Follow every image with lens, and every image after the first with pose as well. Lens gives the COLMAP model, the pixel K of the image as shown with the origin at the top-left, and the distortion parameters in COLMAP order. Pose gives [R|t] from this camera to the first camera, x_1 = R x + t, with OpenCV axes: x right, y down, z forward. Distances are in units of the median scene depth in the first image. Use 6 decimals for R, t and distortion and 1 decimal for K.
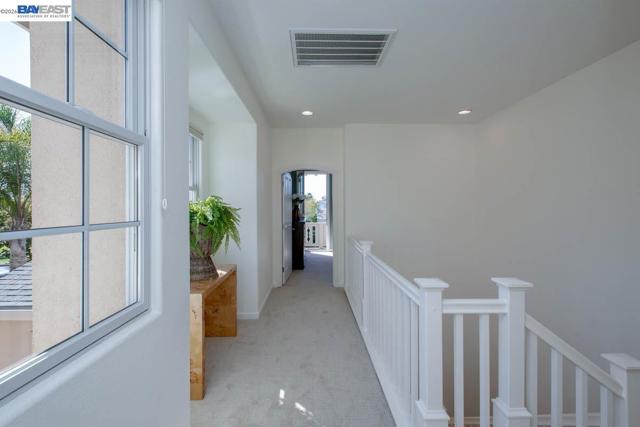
lens RADIAL K [[296.9, 0, 320.0], [0, 296.9, 213.5], [0, 0, 1]] dist [0.000297, 0.000047]
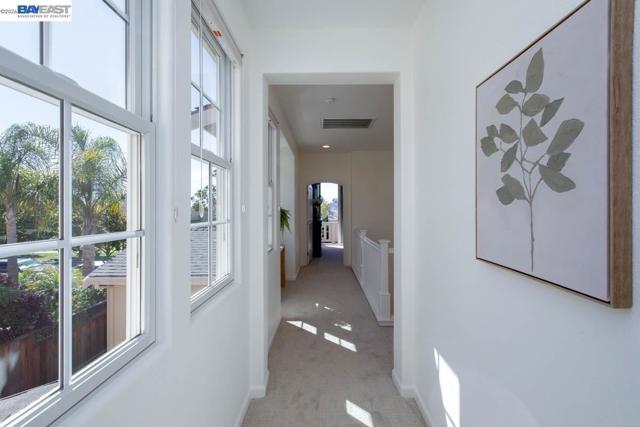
lens RADIAL K [[295.6, 0, 320.0], [0, 295.6, 213.5], [0, 0, 1]] dist [-0.000069, -0.000019]
pose [[0.999342, -0.000395, -0.036280, -0.012923], [0.000152, 0.999977, -0.006715, 0.006173], [0.036282, 0.006705, 0.999319, -0.323838]]
